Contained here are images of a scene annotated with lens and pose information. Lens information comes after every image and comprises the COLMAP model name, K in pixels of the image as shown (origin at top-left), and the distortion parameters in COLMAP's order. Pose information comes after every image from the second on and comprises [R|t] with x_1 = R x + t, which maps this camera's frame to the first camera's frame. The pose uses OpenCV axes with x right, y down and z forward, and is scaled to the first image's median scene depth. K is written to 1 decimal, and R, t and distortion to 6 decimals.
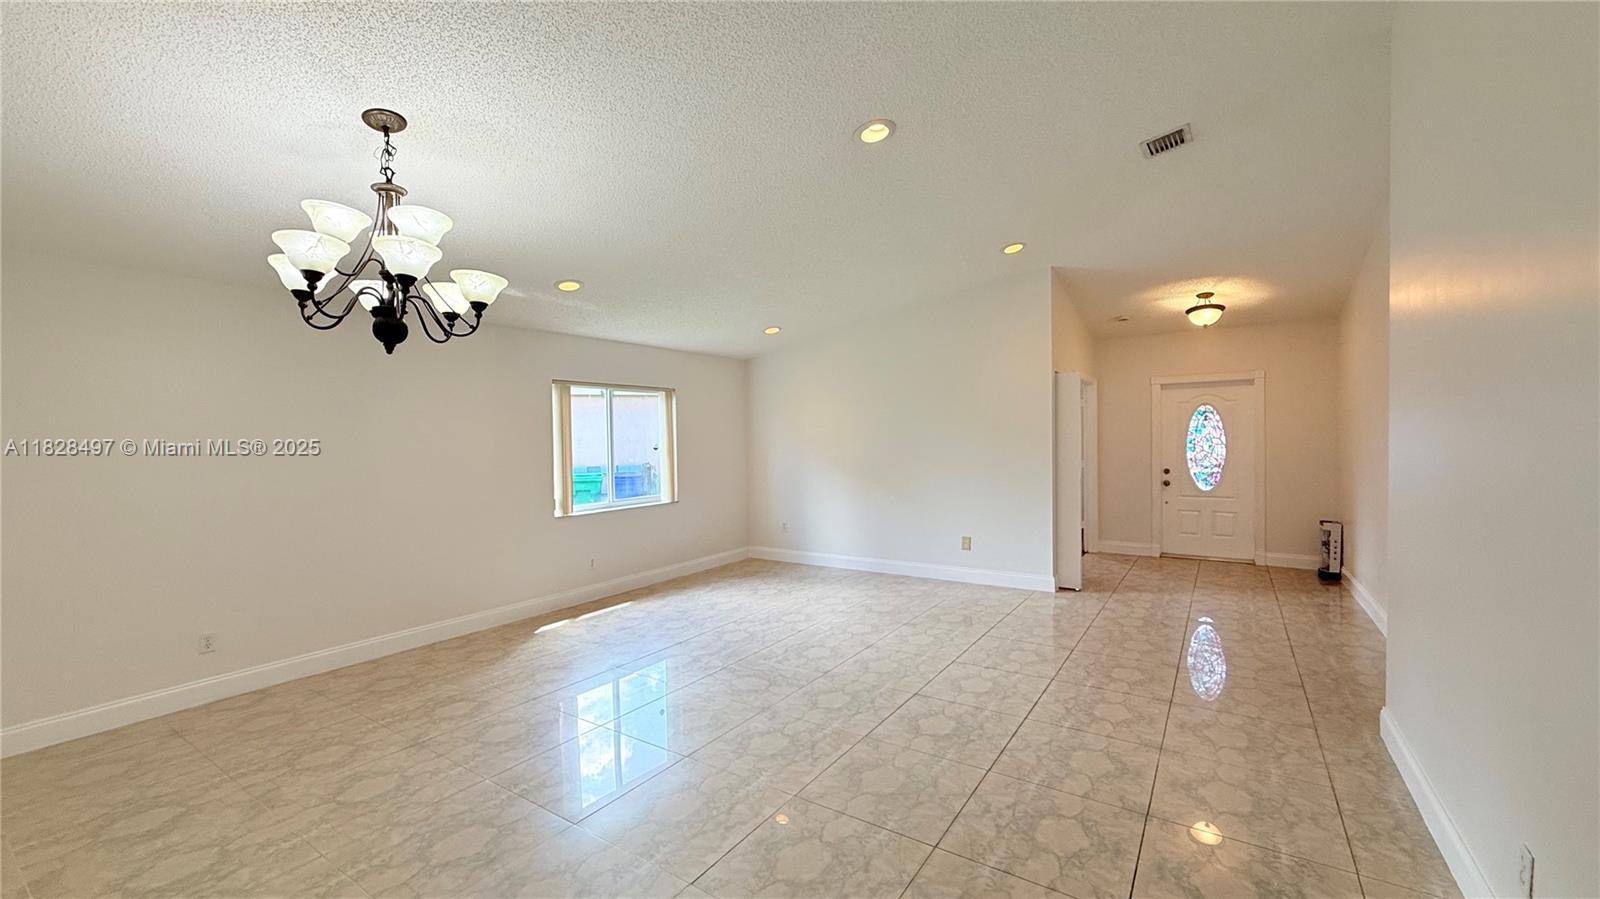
lens RADIAL K [[674.1, 0, 792.6], [0, 674.1, 455.6], [0, 0, 1]] dist [-0.000233, -0.000080]
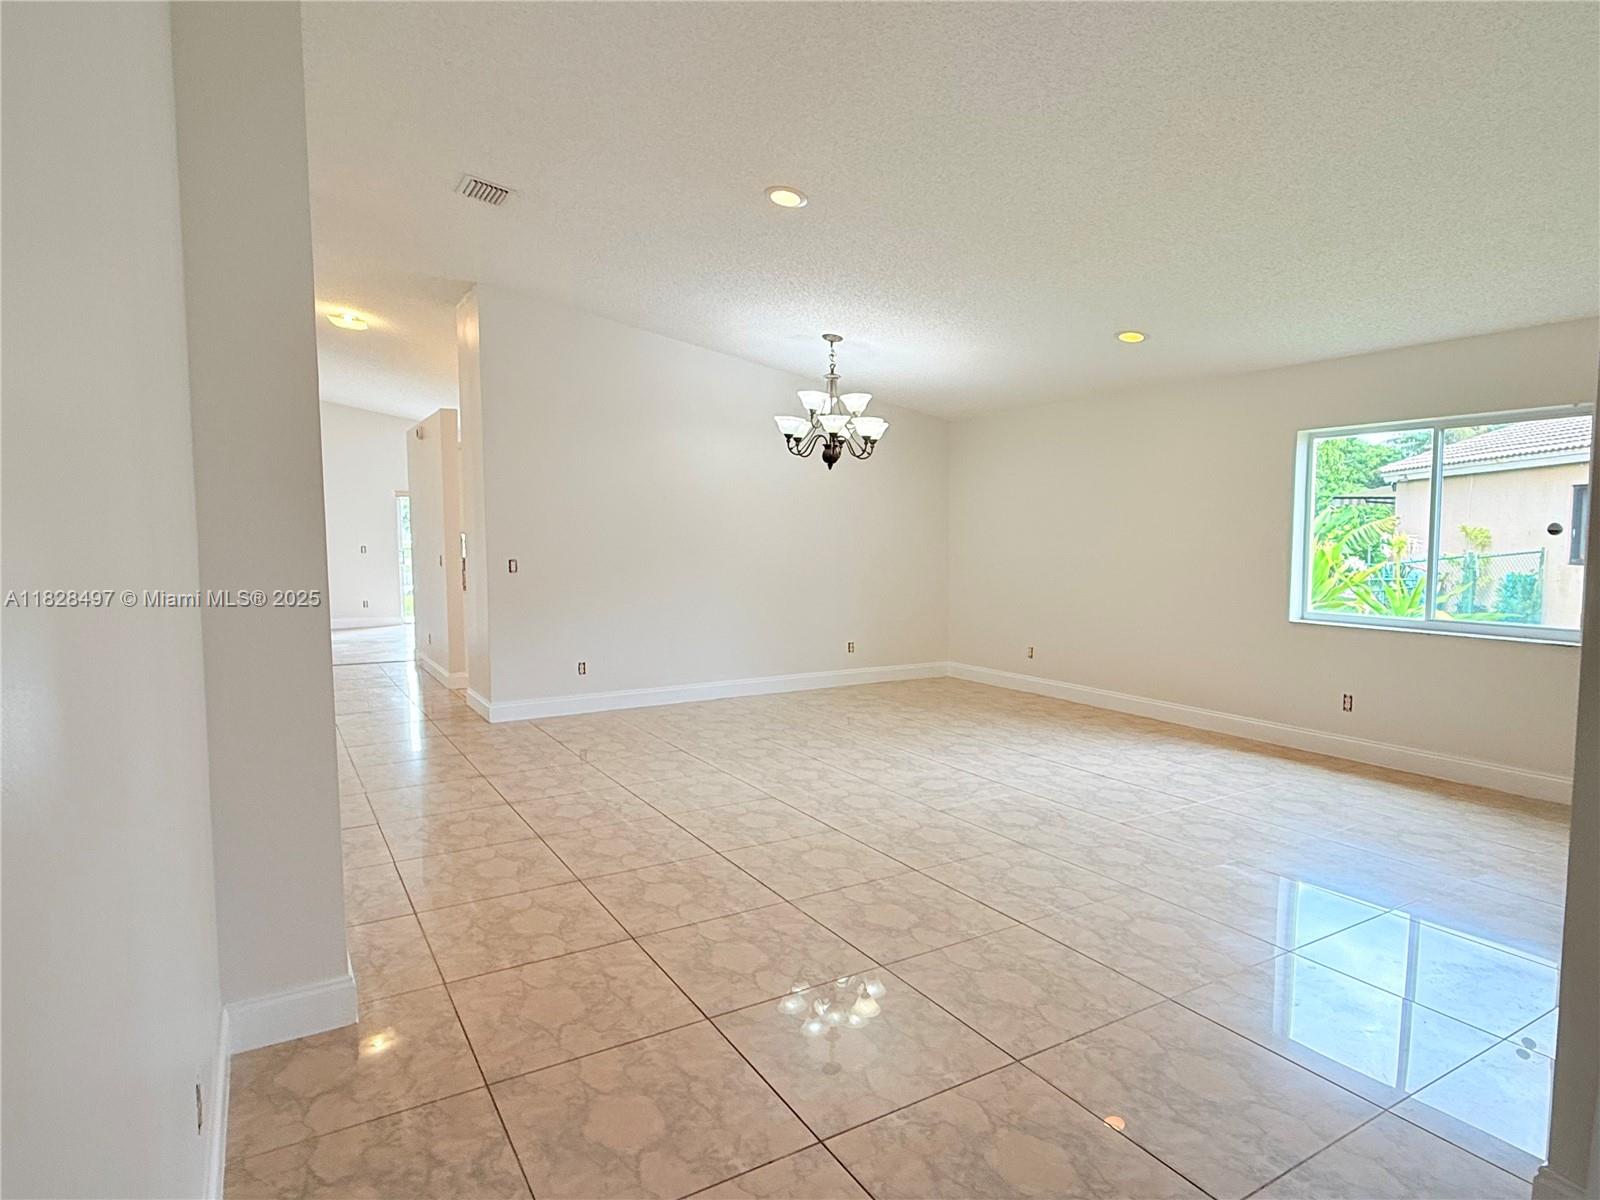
lens RADIAL K [[911.3, 0, 803.7], [0, 911.3, 603.1], [0, 0, 1]] dist [-0.002301, -0.000561]
pose [[-0.430817, 0.097718, -0.897133, 1.329143], [-0.023320, 0.992583, 0.119313, -0.066096], [0.902138, 0.072323, -0.425343, 1.596134]]
